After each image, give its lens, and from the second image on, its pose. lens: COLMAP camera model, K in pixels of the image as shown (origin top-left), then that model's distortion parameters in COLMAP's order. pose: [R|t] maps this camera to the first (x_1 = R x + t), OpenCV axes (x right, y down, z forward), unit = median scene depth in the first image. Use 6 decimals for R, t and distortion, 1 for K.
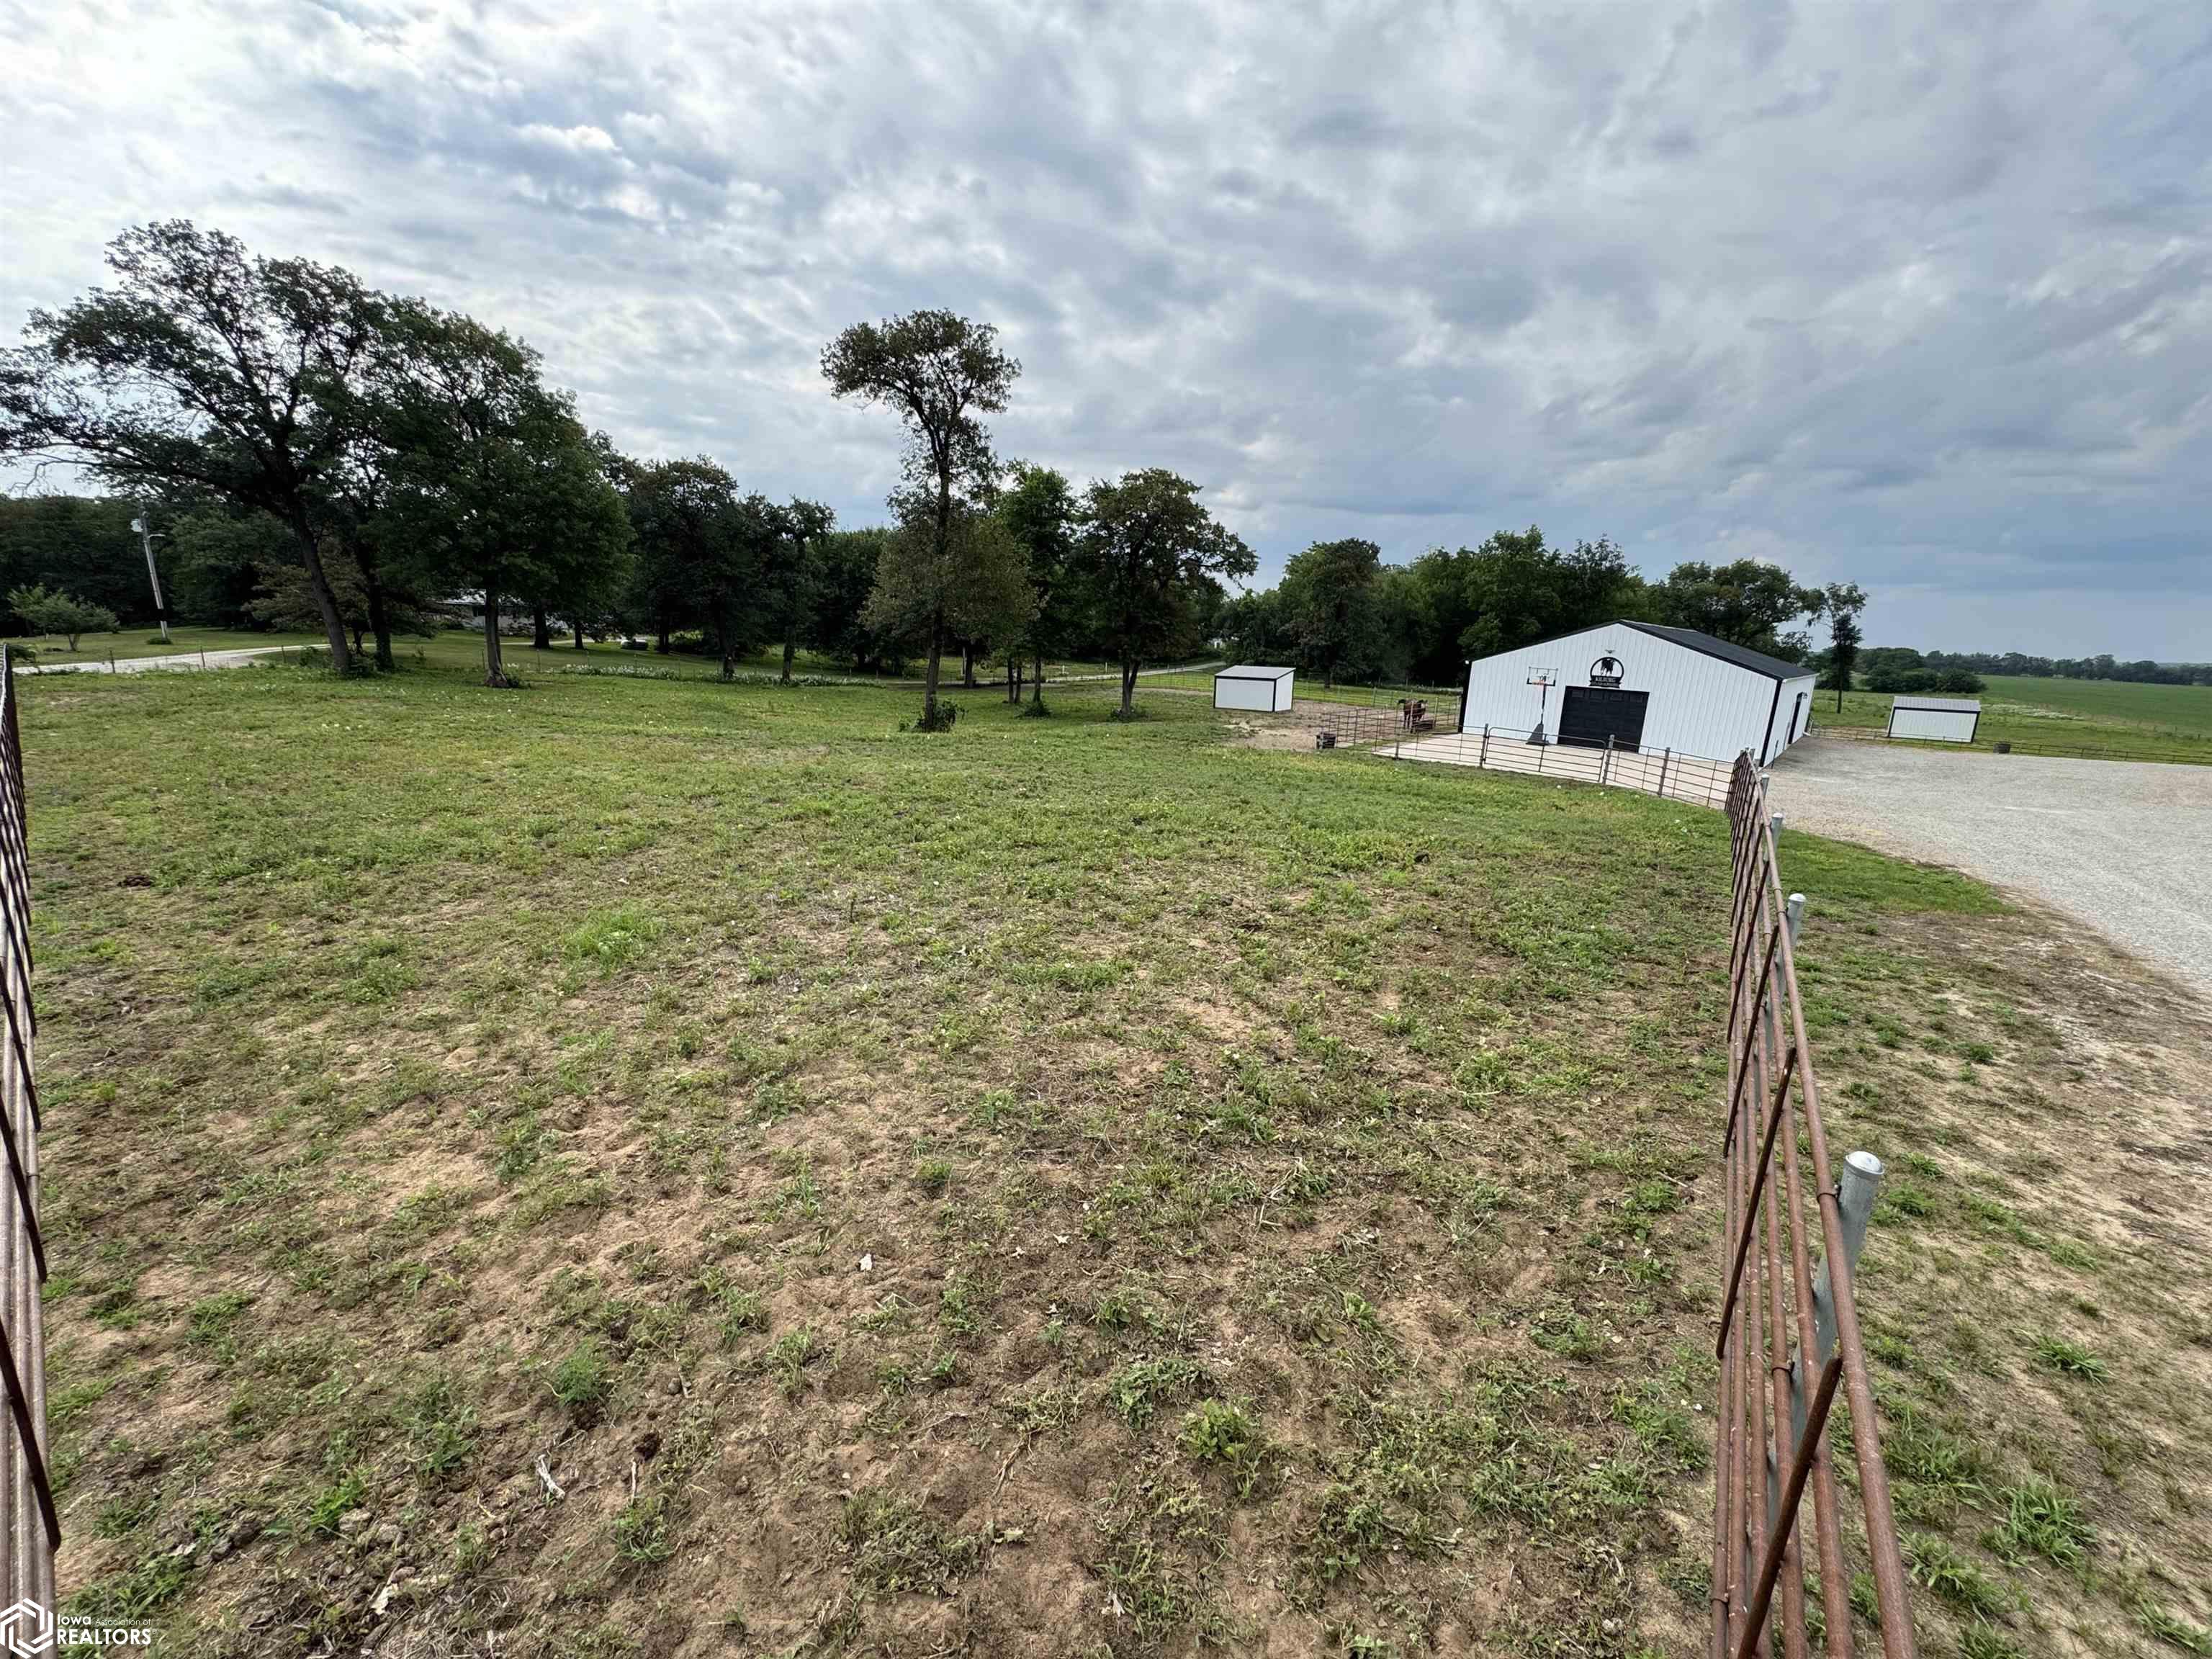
lens RADIAL K [[883.7, 0, 1107.6], [0, 883.7, 832.5], [0, 0, 1]] dist [-0.003061, 0.000258]
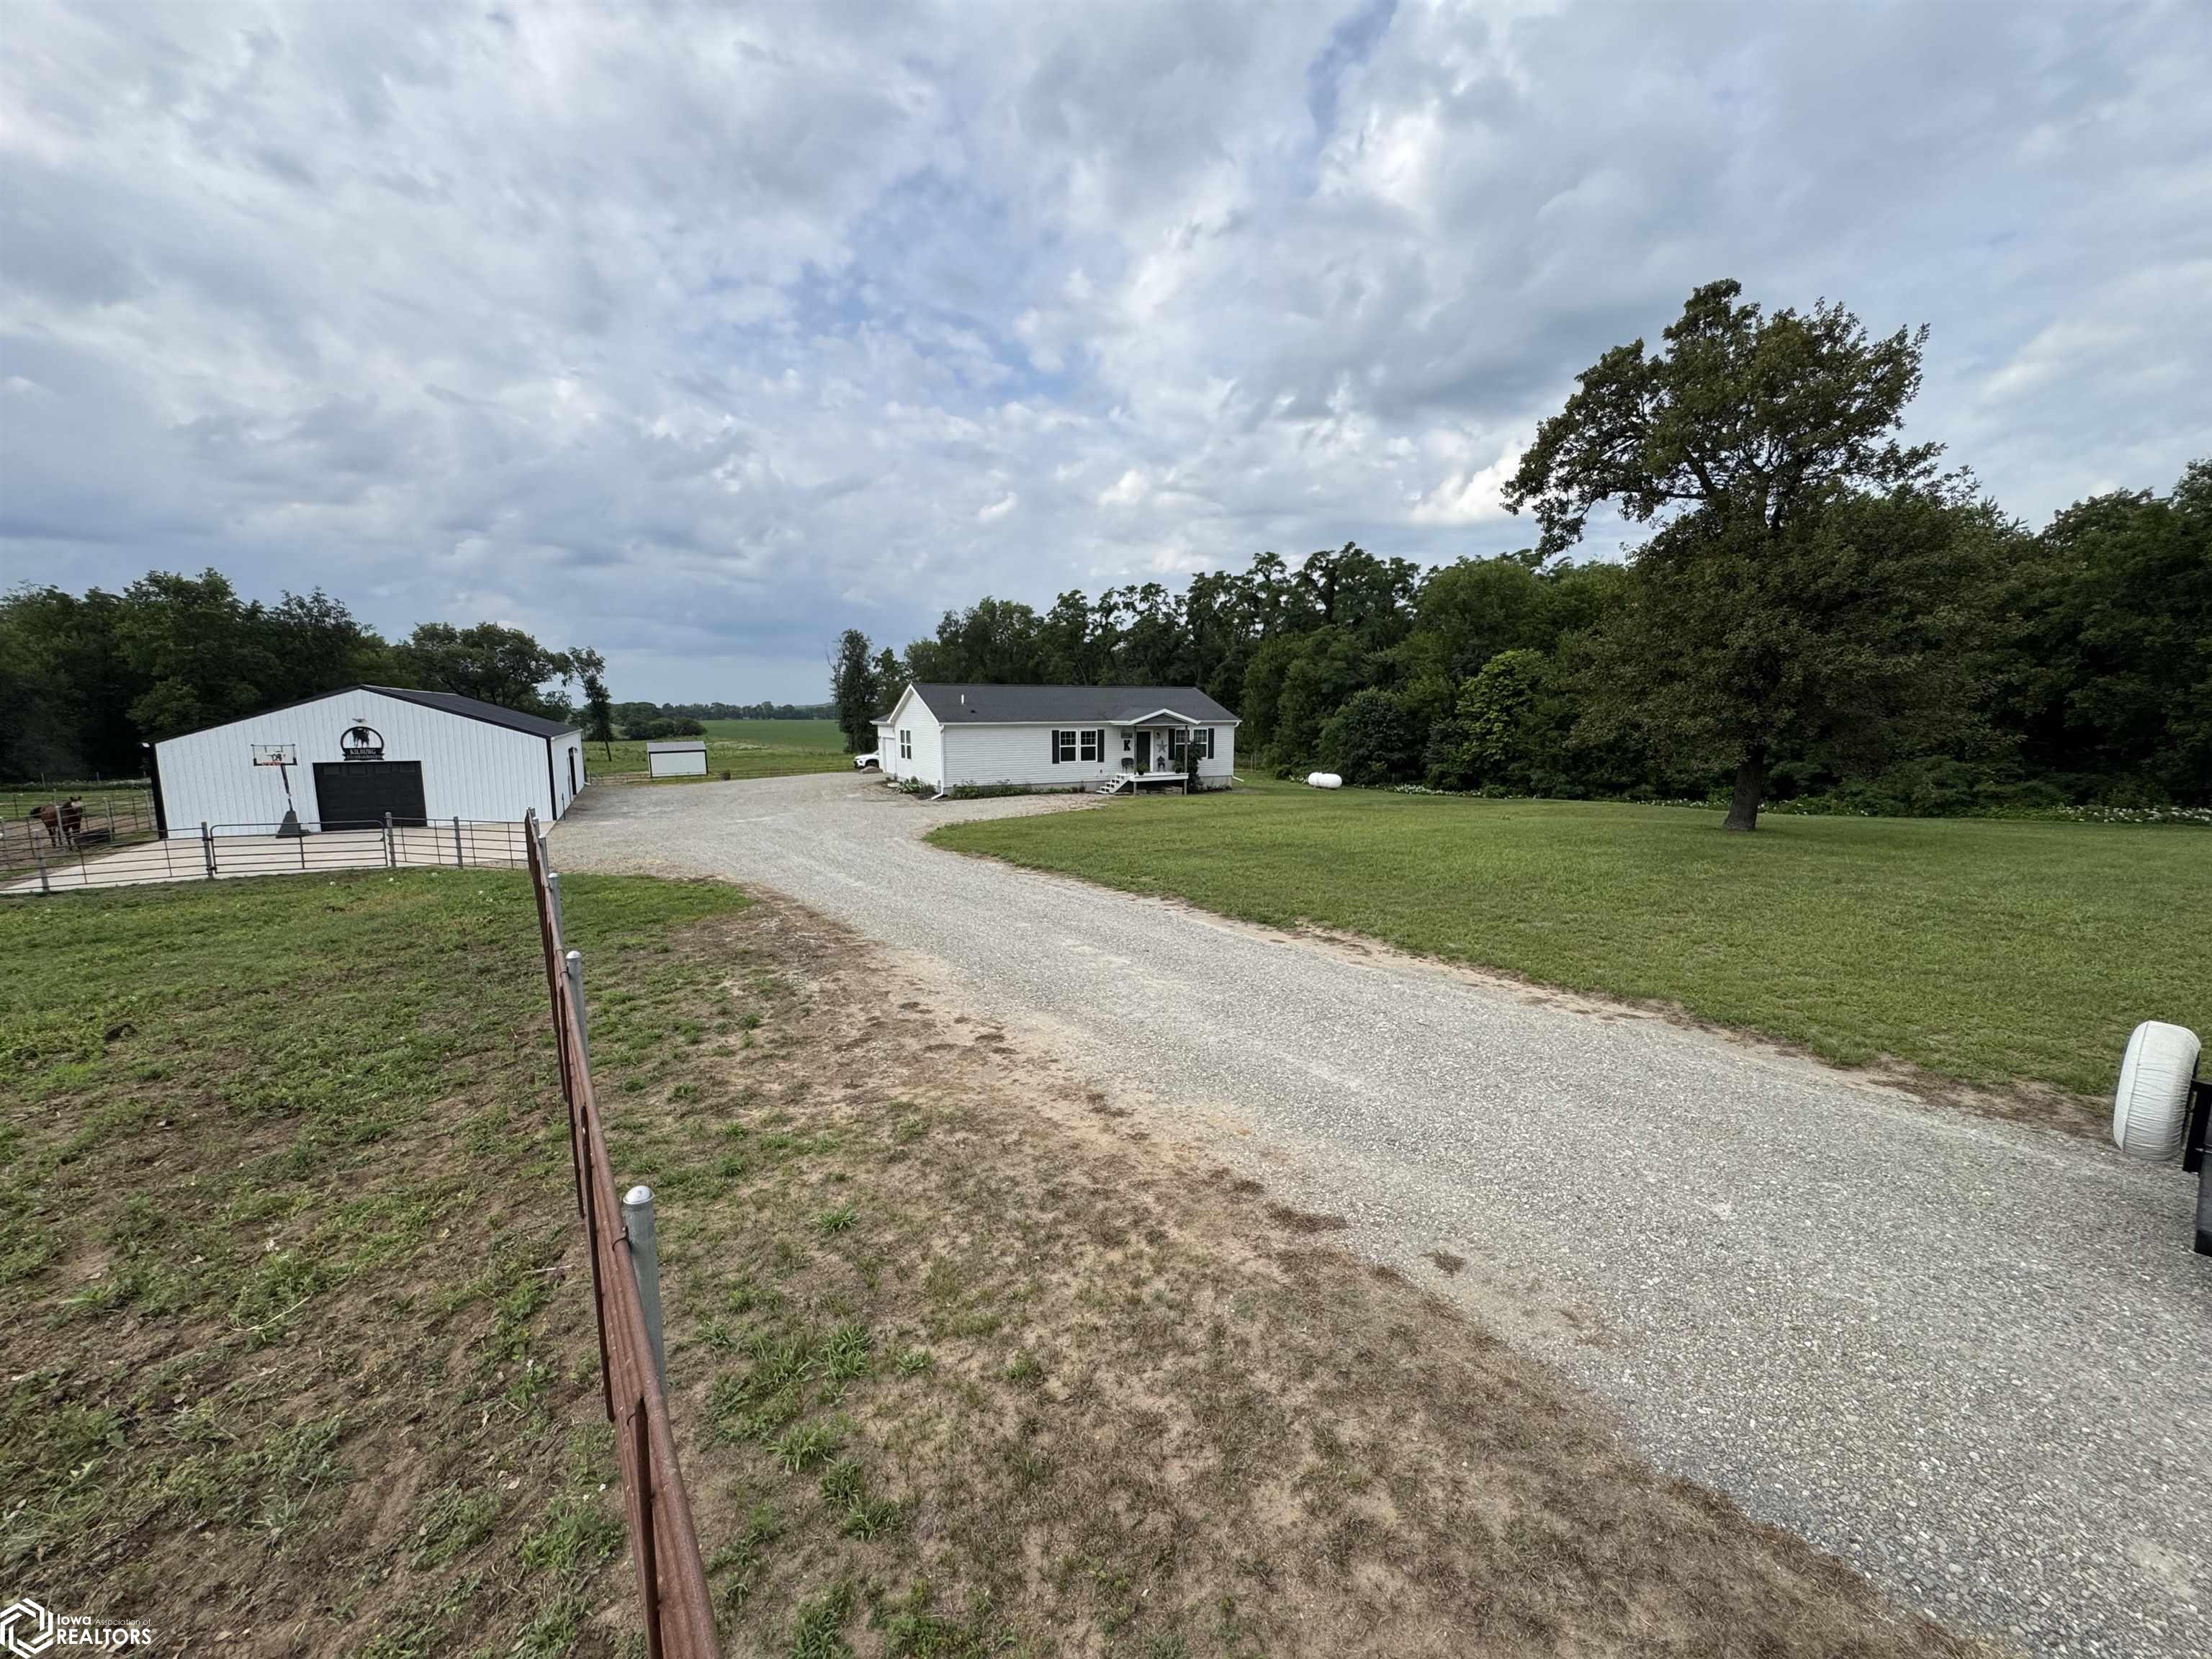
lens RADIAL K [[884.9, 0, 1108.2], [0, 884.9, 830.4], [0, 0, 1]] dist [-0.003351, 0.000583]
pose [[0.359163, -0.168017, 0.918026, 0.028803], [0.230785, 0.969101, 0.087074, -0.007560], [-0.904290, 0.180593, 0.386841, -0.012284]]
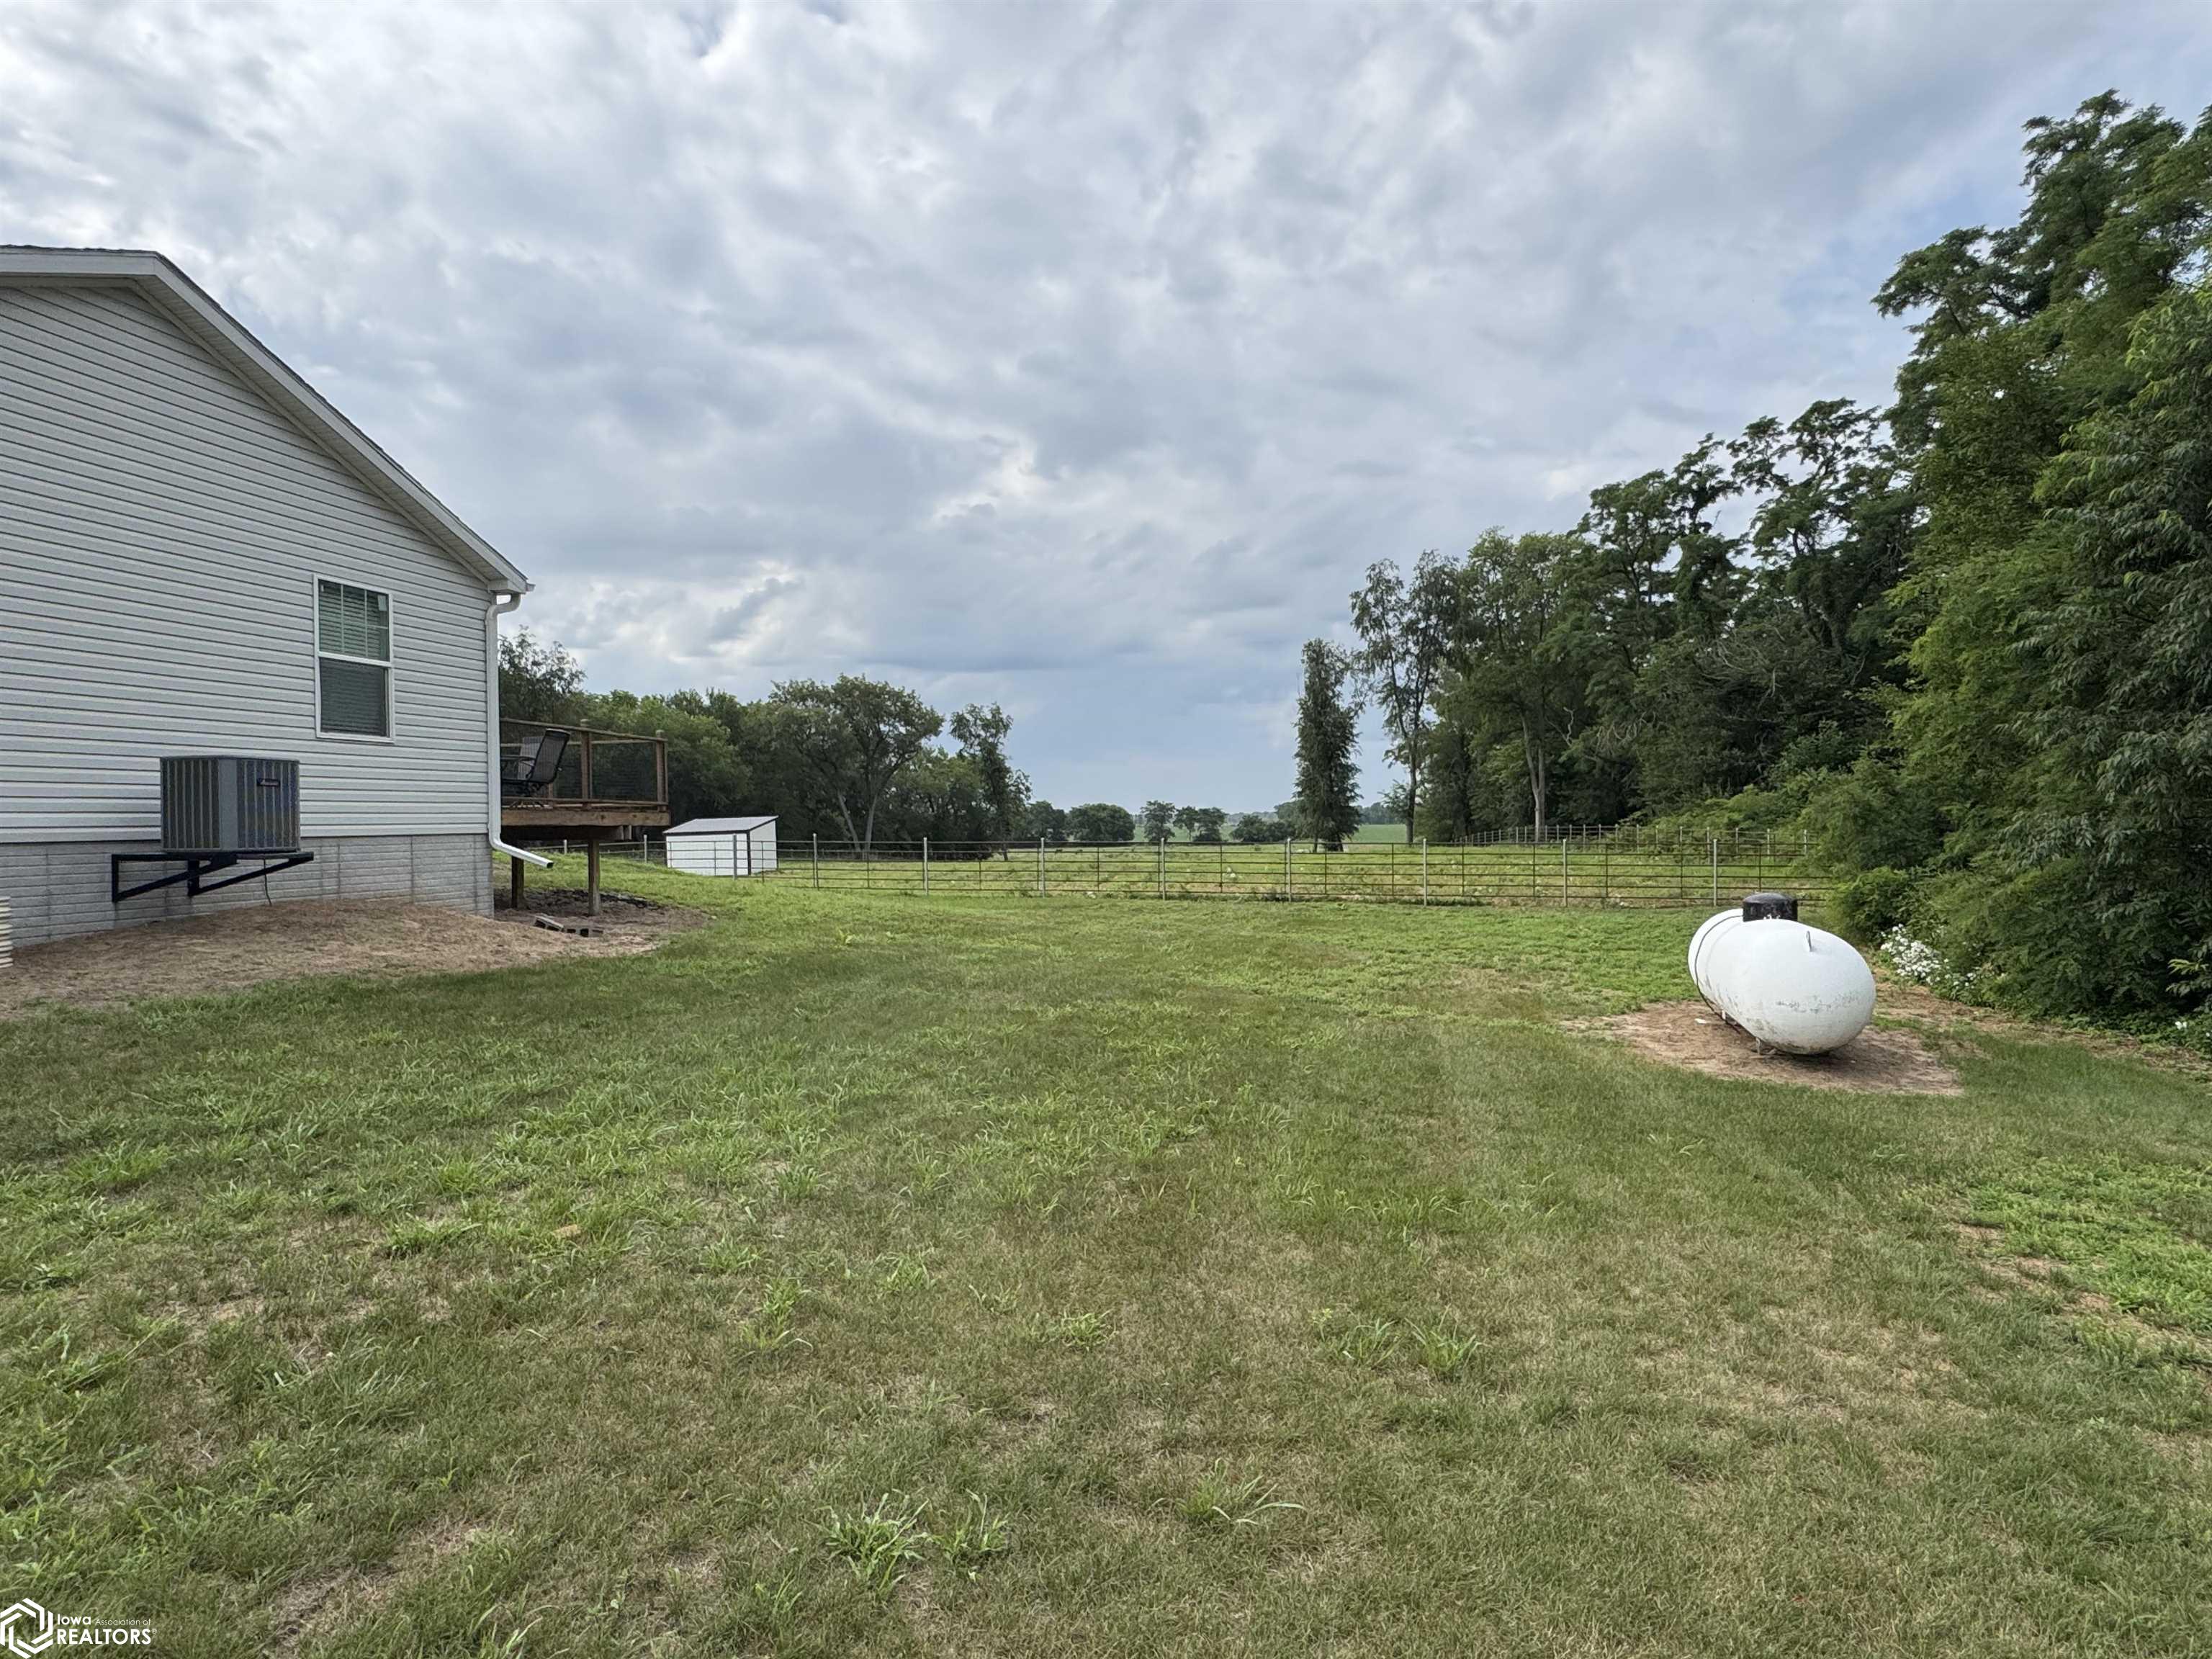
lens RADIAL K [[1219.9, 0, 1106.0], [0, 1219.9, 829.5], [0, 0, 1]] dist [-0.001079, 0.003611]
pose [[0.878183, -0.058553, 0.474728, 6.084312], [0.159167, 0.971692, -0.174588, 0.591220], [-0.451066, 0.228881, 0.862643, 0.310908]]
